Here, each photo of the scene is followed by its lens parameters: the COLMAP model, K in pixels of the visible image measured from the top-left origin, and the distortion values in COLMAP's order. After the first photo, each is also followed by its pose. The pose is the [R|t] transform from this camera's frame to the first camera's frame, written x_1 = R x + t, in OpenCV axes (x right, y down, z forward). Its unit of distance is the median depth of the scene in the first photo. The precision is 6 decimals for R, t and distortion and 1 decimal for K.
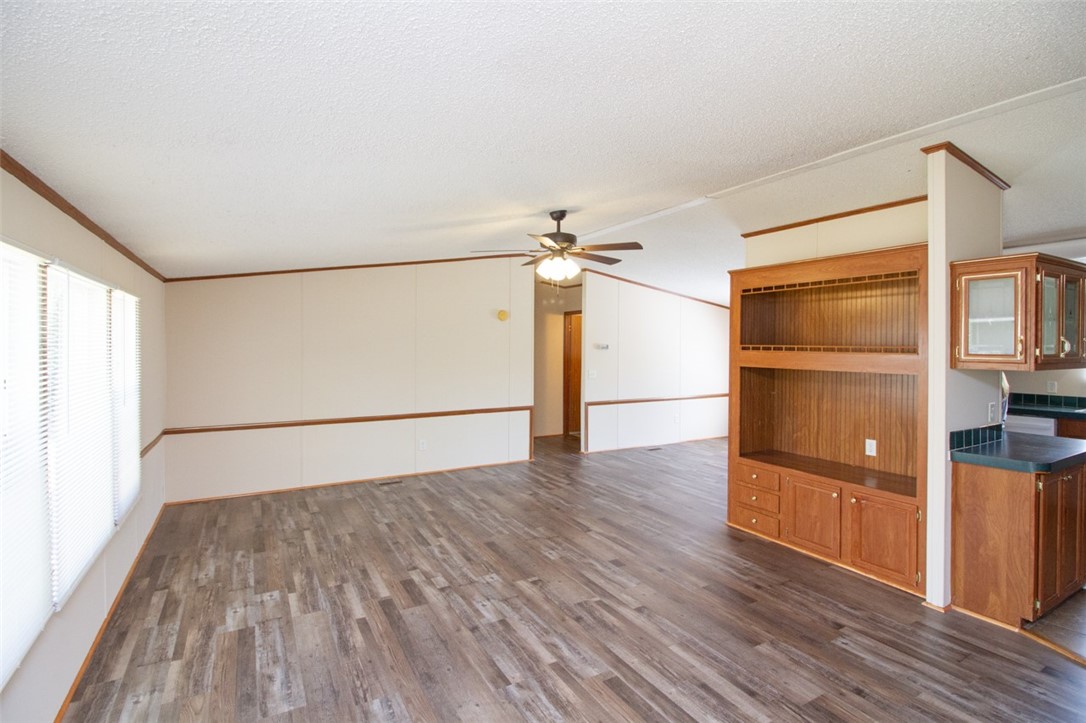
lens RADIAL K [[509.4, 0, 543.0], [0, 509.4, 361.5], [0, 0, 1]] dist [0.000082, -0.000228]
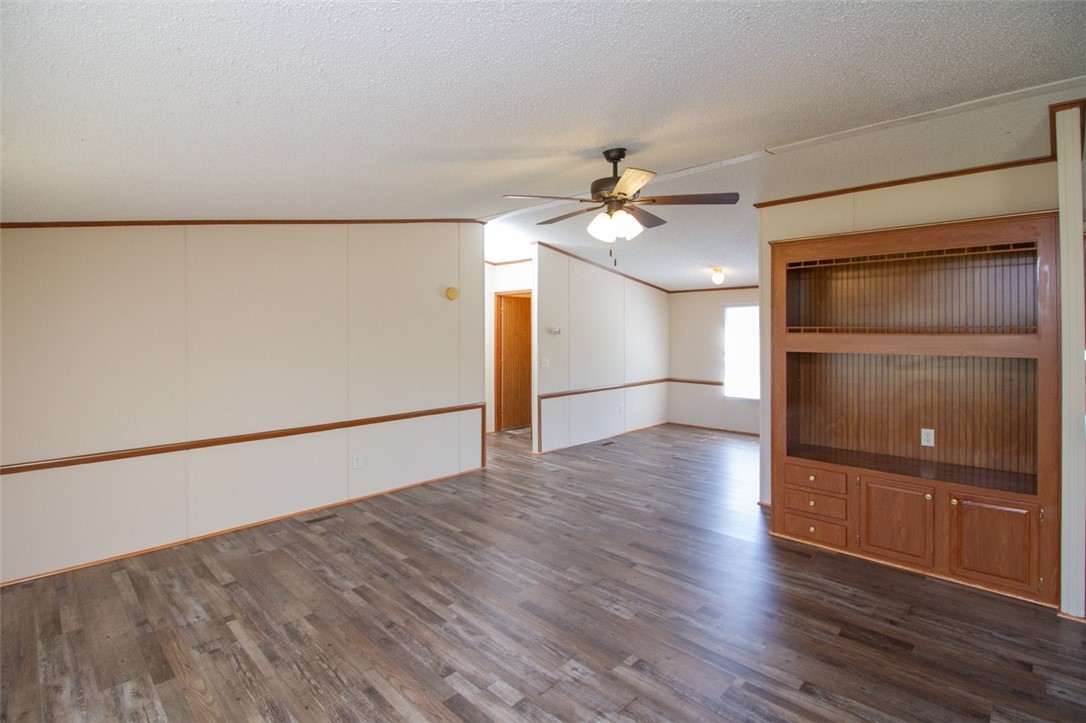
lens RADIAL K [[515.3, 0, 544.3], [0, 515.3, 342.7], [0, 0, 1]] dist [-0.001117, -0.008708]
pose [[0.963961, -0.013557, 0.265696, -0.256085], [0.015859, 0.999853, -0.006520, -0.006662], [-0.265569, 0.010499, 0.964035, 0.276993]]
